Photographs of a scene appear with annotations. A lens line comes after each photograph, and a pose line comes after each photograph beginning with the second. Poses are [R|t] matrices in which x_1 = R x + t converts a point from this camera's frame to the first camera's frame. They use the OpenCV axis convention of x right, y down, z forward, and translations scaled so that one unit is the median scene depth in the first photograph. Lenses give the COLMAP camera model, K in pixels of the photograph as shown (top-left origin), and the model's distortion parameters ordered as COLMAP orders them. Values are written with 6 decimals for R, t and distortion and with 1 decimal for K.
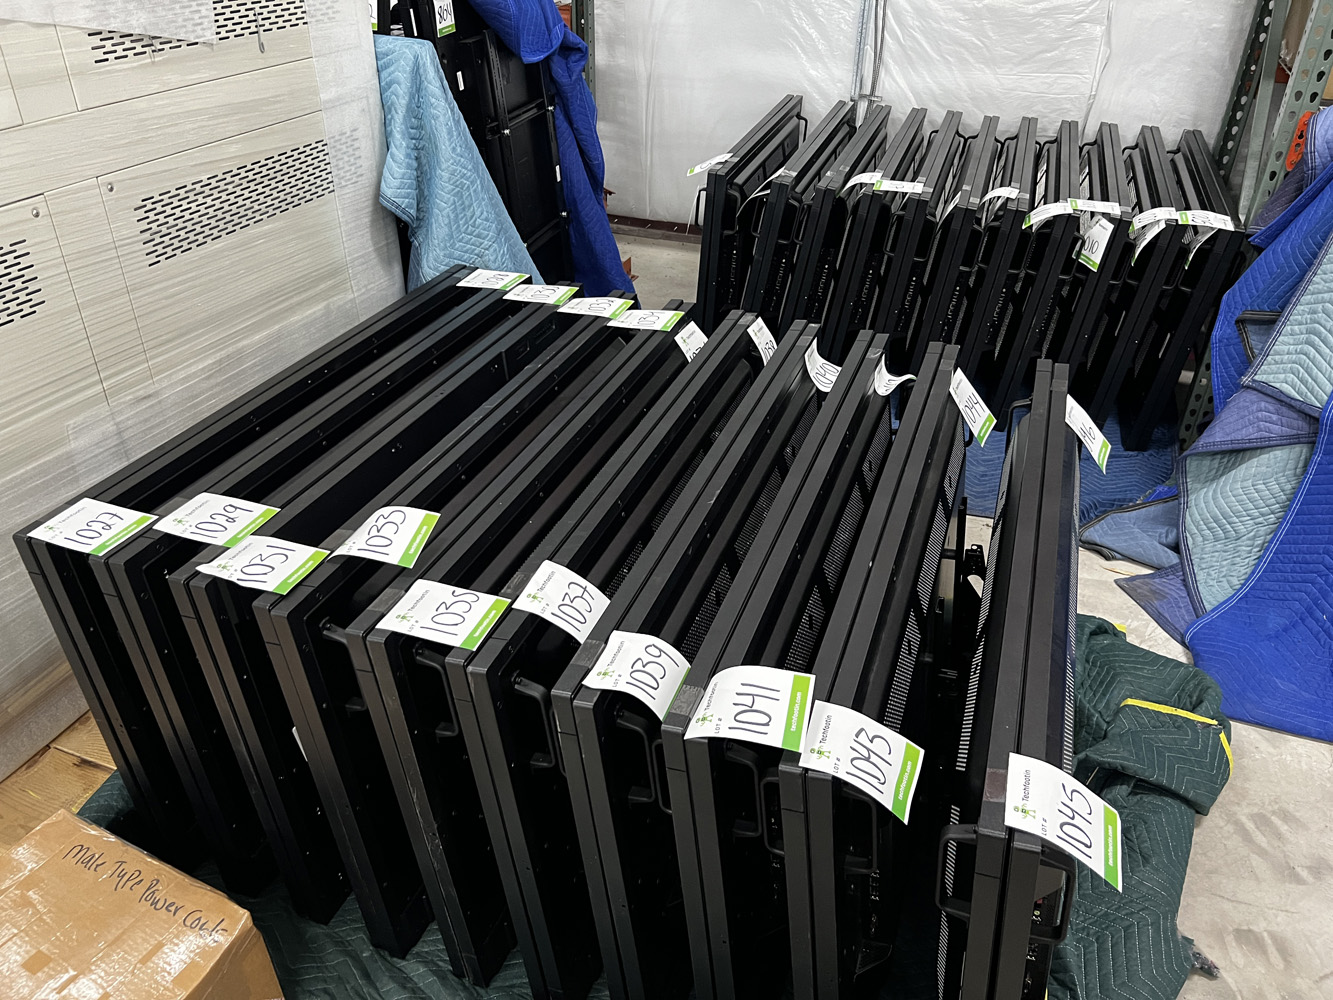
lens RADIAL K [[1016.5, 0, 665.8], [0, 1016.5, 492.3], [0, 0, 1]] dist [0.046466, -0.045870]
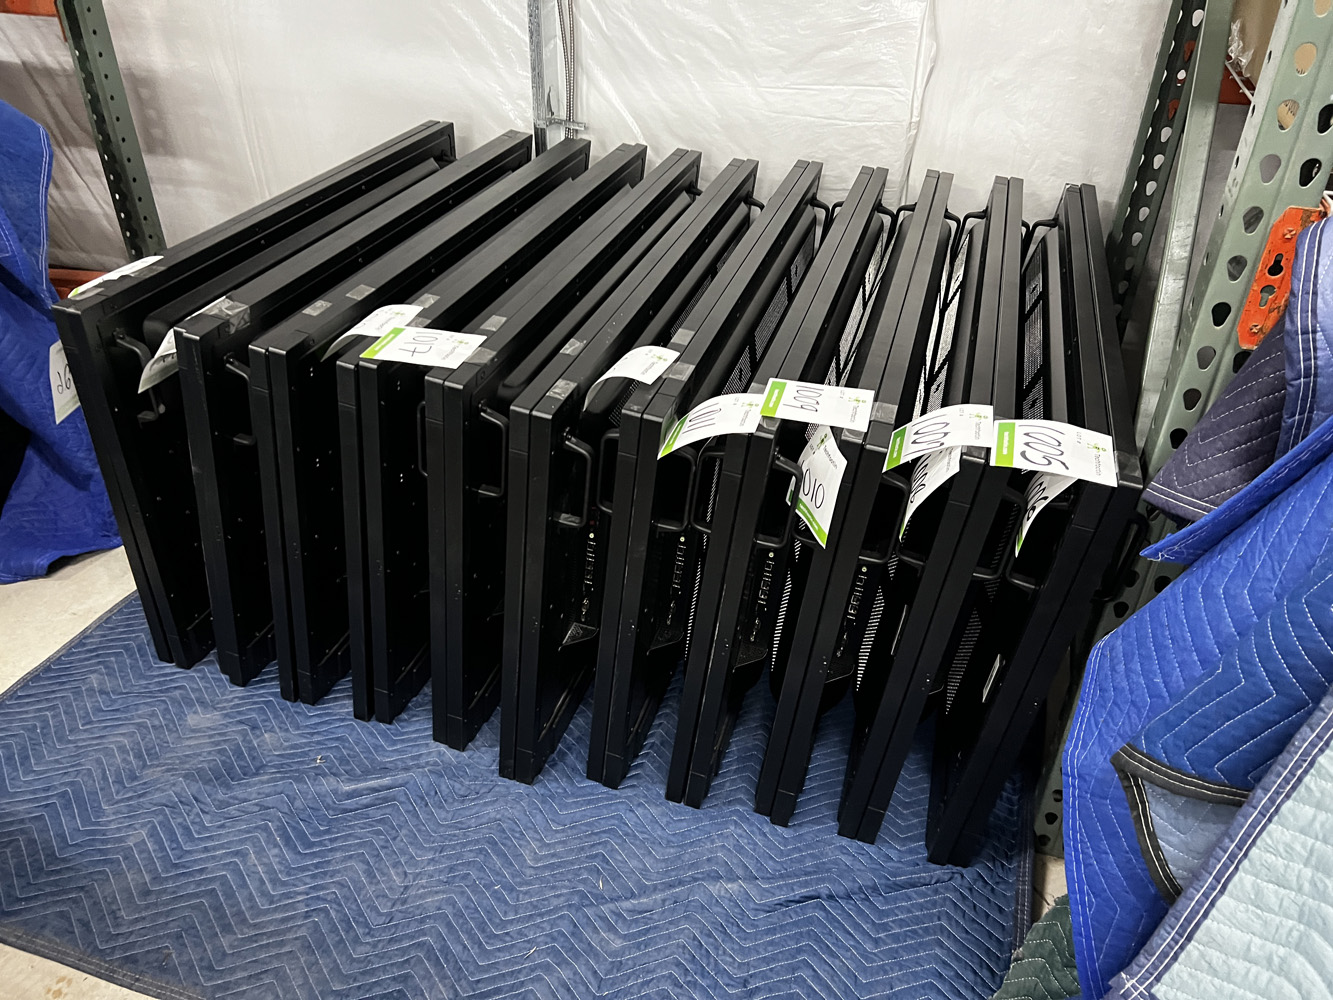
lens RADIAL K [[1016.5, 0, 664.0], [0, 1016.5, 507.7], [0, 0, 1]] dist [0.046466, -0.045870]
pose [[0.999480, -0.020255, 0.025092, 0.267359], [0.019736, 0.999589, 0.020781, -0.192288], [-0.025502, -0.020275, 0.999469, 0.439220]]
